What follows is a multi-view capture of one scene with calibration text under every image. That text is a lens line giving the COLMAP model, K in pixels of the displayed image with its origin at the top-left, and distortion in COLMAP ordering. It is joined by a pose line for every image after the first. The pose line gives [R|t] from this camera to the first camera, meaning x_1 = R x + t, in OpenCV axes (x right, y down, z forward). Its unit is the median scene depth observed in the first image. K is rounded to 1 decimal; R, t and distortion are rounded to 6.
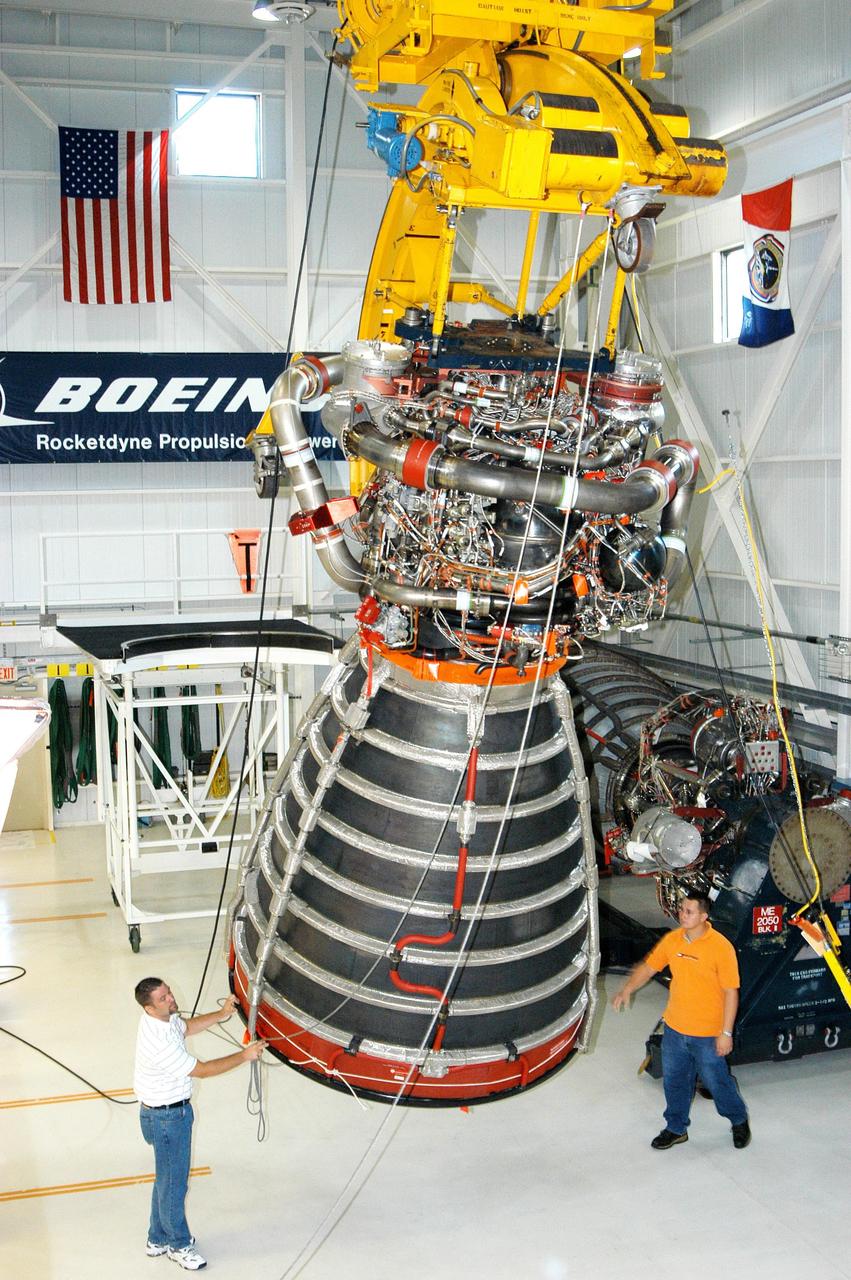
lens RADIAL K [[1590.2, 0, 425.5], [0, 1590.2, 640.0], [0, 0, 1]] dist [-0.124732, 0.080453]
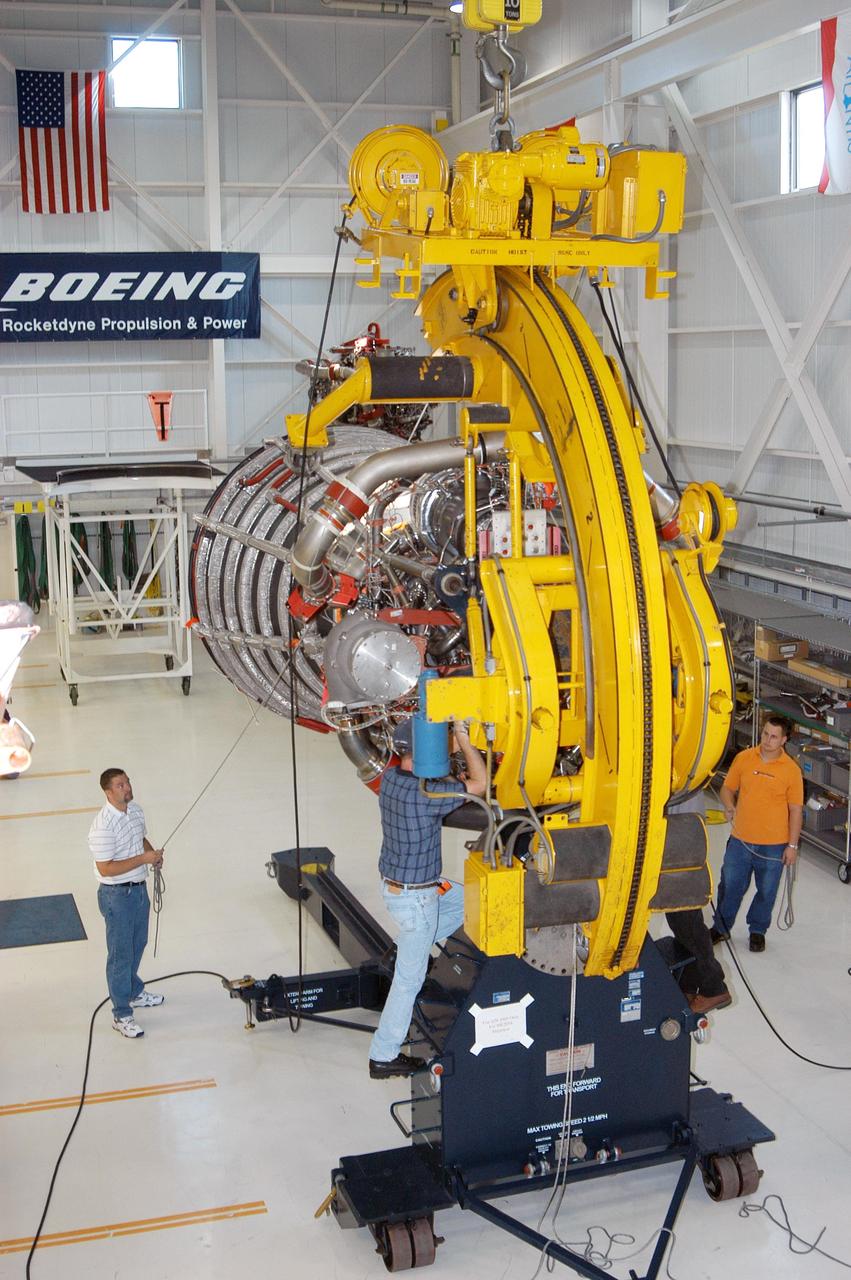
lens RADIAL K [[1590.2, 0, 425.5], [0, 1590.2, 640.0], [0, 0, 1]] dist [-0.124732, 0.080453]
pose [[0.999998, -0.001698, -0.000852, 0.089313], [0.001755, 0.997389, 0.072194, 0.034290], [0.000728, -0.072195, 0.997390, -0.260839]]
